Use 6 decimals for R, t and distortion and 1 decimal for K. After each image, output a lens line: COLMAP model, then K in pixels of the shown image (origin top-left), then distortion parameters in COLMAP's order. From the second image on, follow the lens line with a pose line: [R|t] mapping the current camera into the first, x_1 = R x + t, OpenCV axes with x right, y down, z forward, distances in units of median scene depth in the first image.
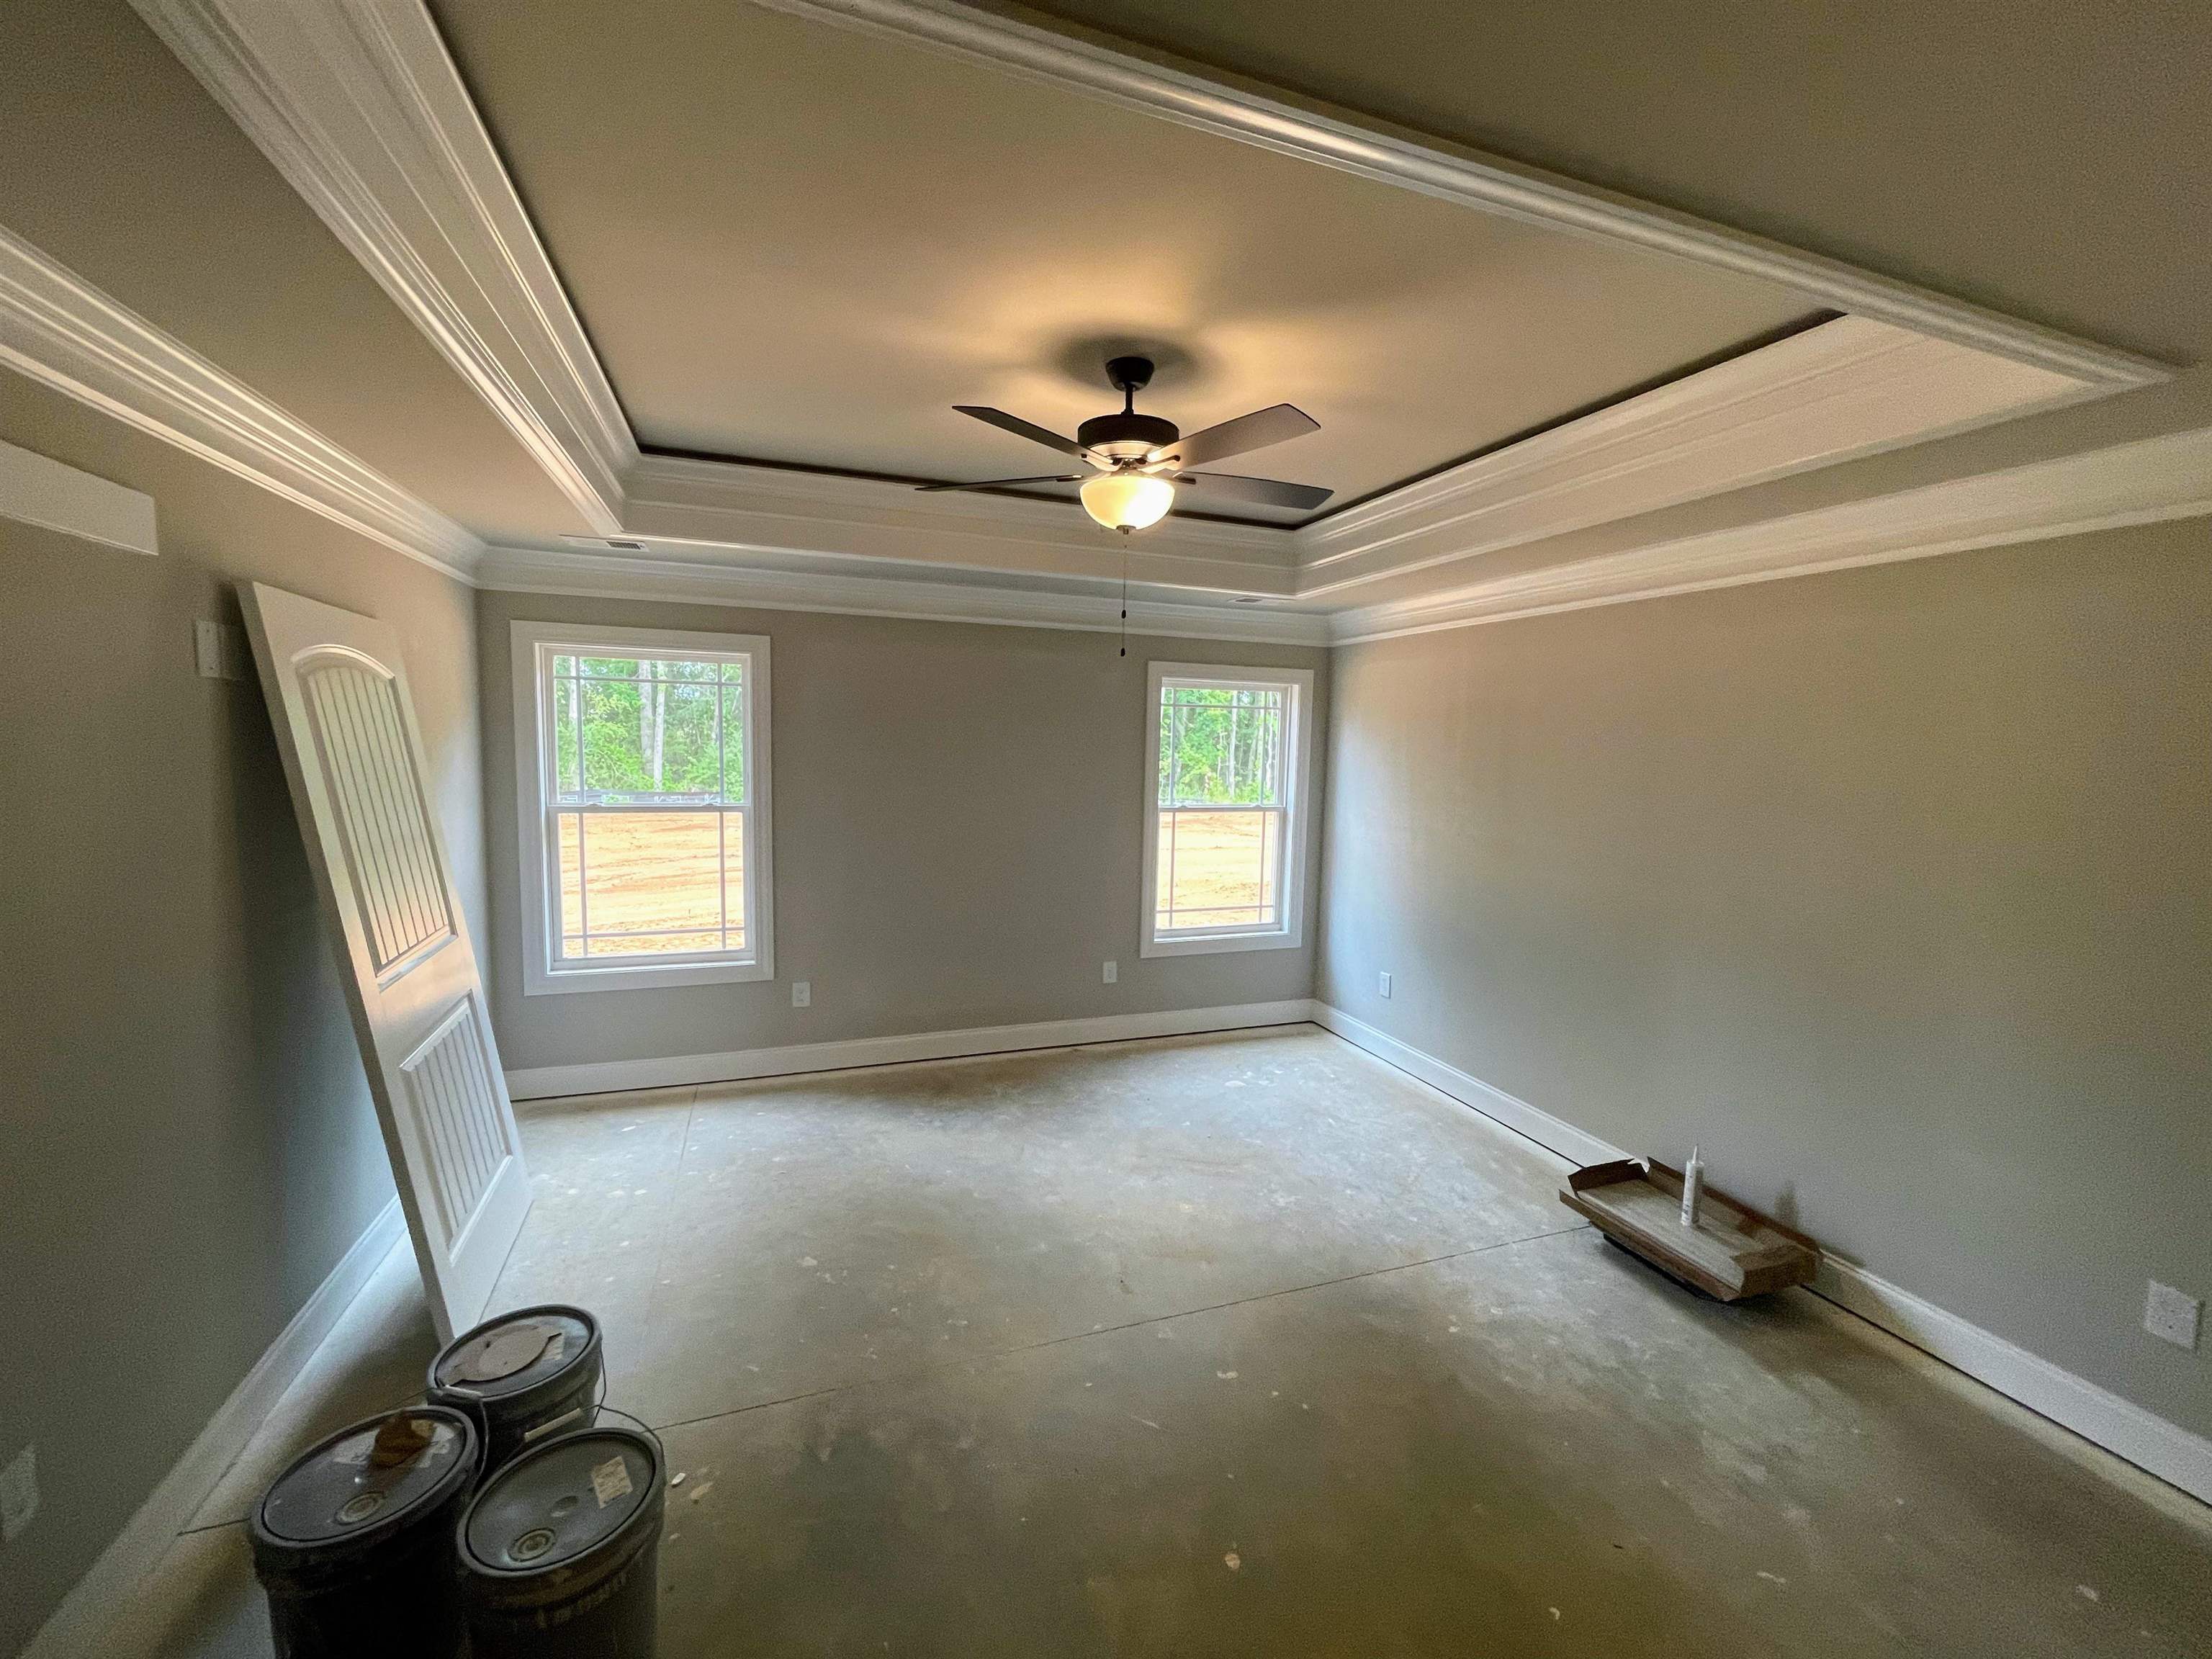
lens RADIAL K [[895.9, 0, 1106.5], [0, 895.9, 827.1], [0, 0, 1]] dist [-0.002030, -0.000284]
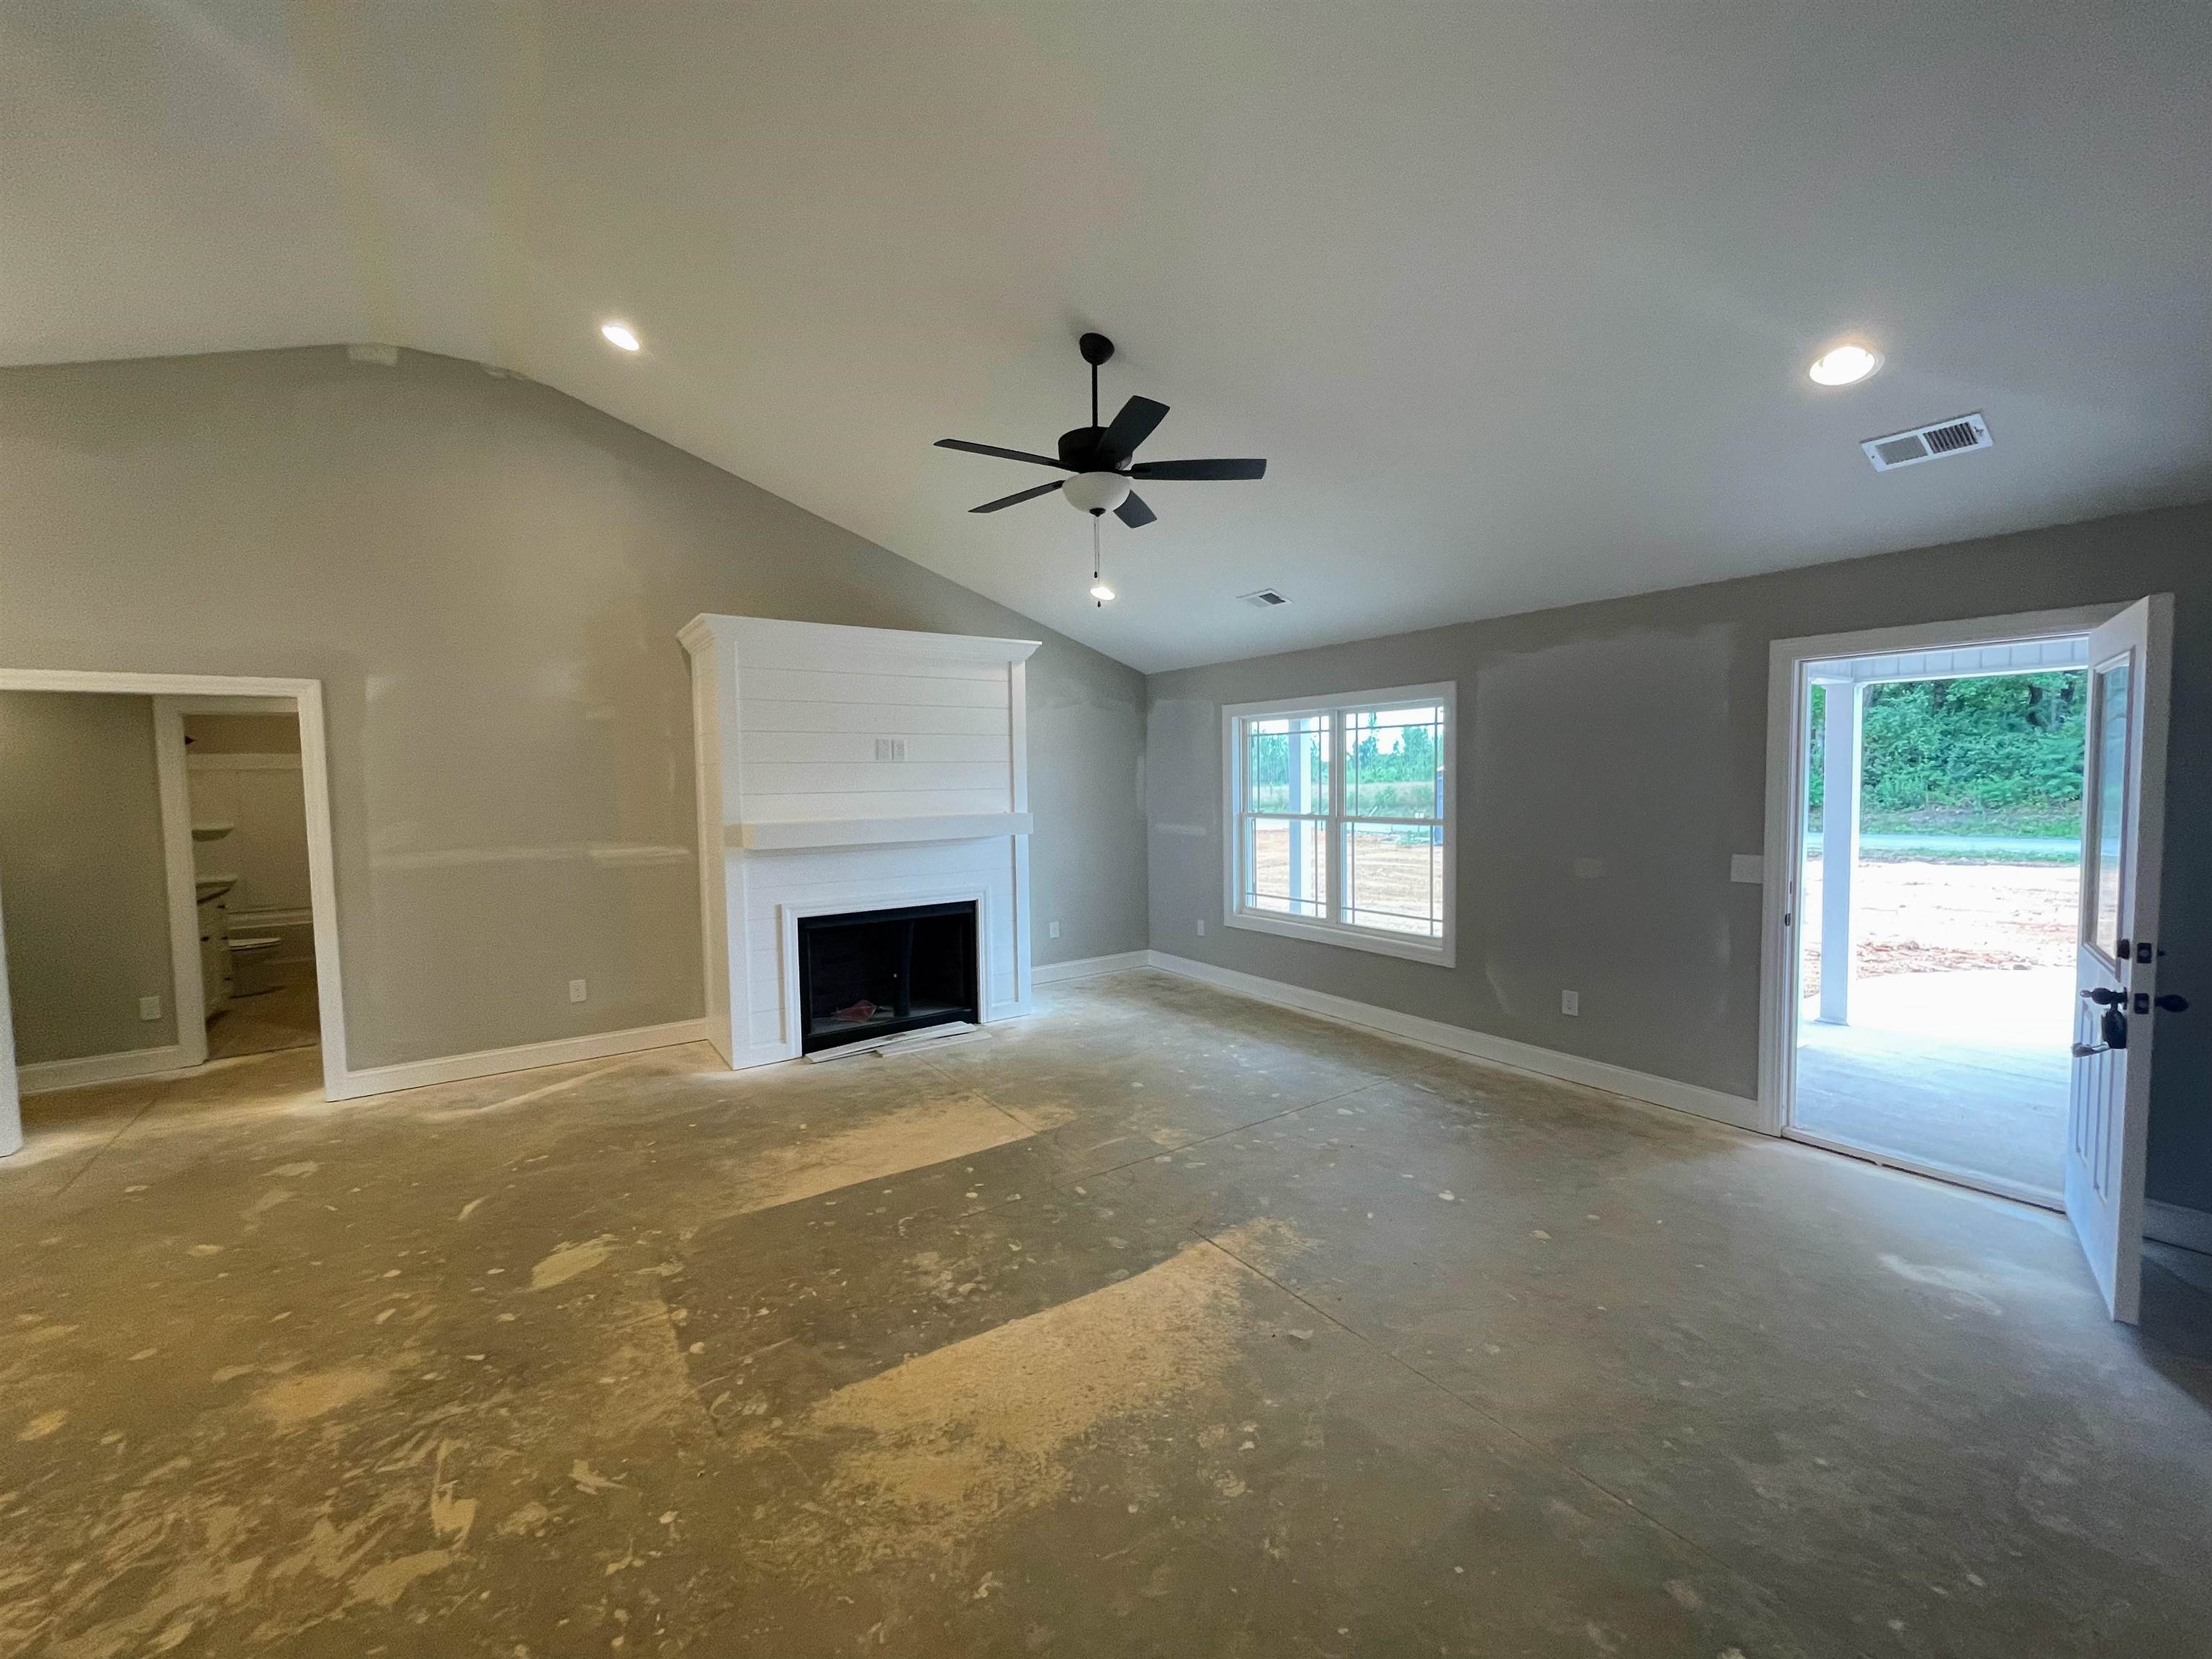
lens RADIAL K [[895.9, 0, 1106.5], [0, 895.9, 827.1], [0, 0, 1]] dist [-0.002030, -0.000284]
pose [[0.251988, 0.032434, -0.967187, 1.080613], [-0.060703, 0.998000, 0.017652, -0.011293], [0.965825, 0.054264, 0.253453, 0.396015]]
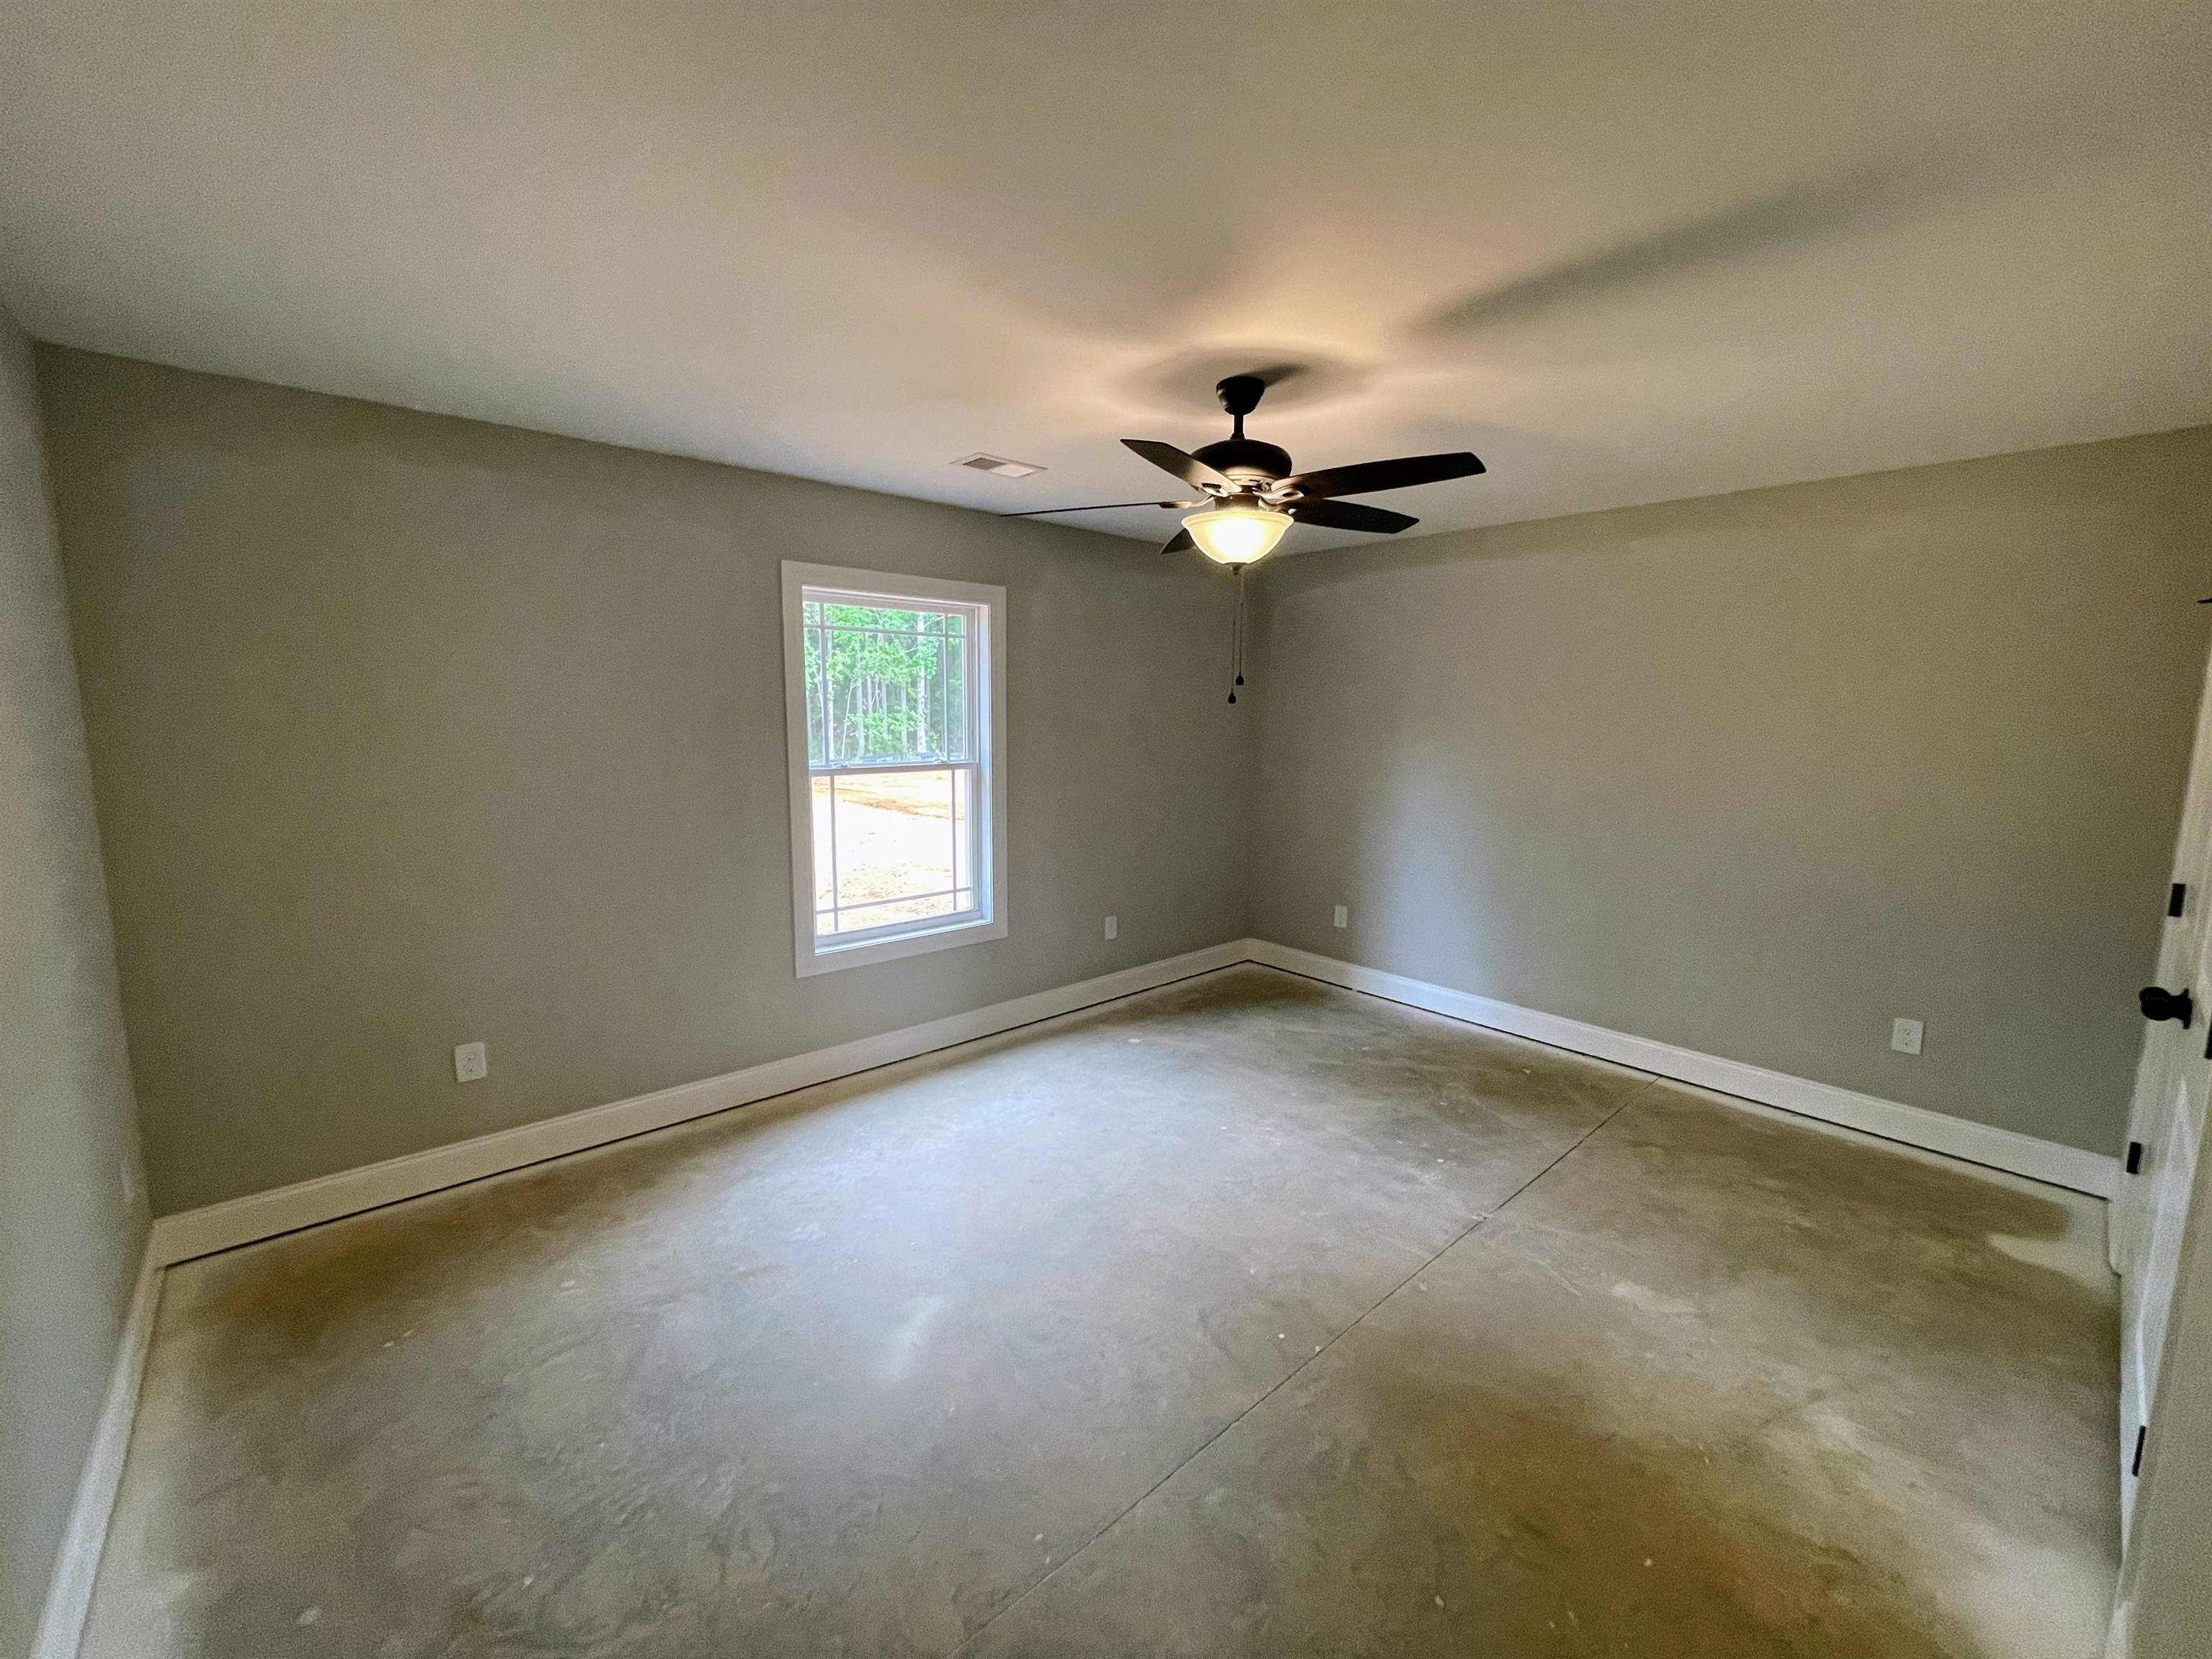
lens RADIAL K [[895.9, 0, 1106.5], [0, 895.9, 827.1], [0, 0, 1]] dist [-0.002030, -0.000284]
pose [[0.930528, -0.062437, 0.360860, 0.017325], [0.044277, 0.997312, 0.058383, -0.006786], [-0.363535, -0.038349, 0.930791, 0.230920]]
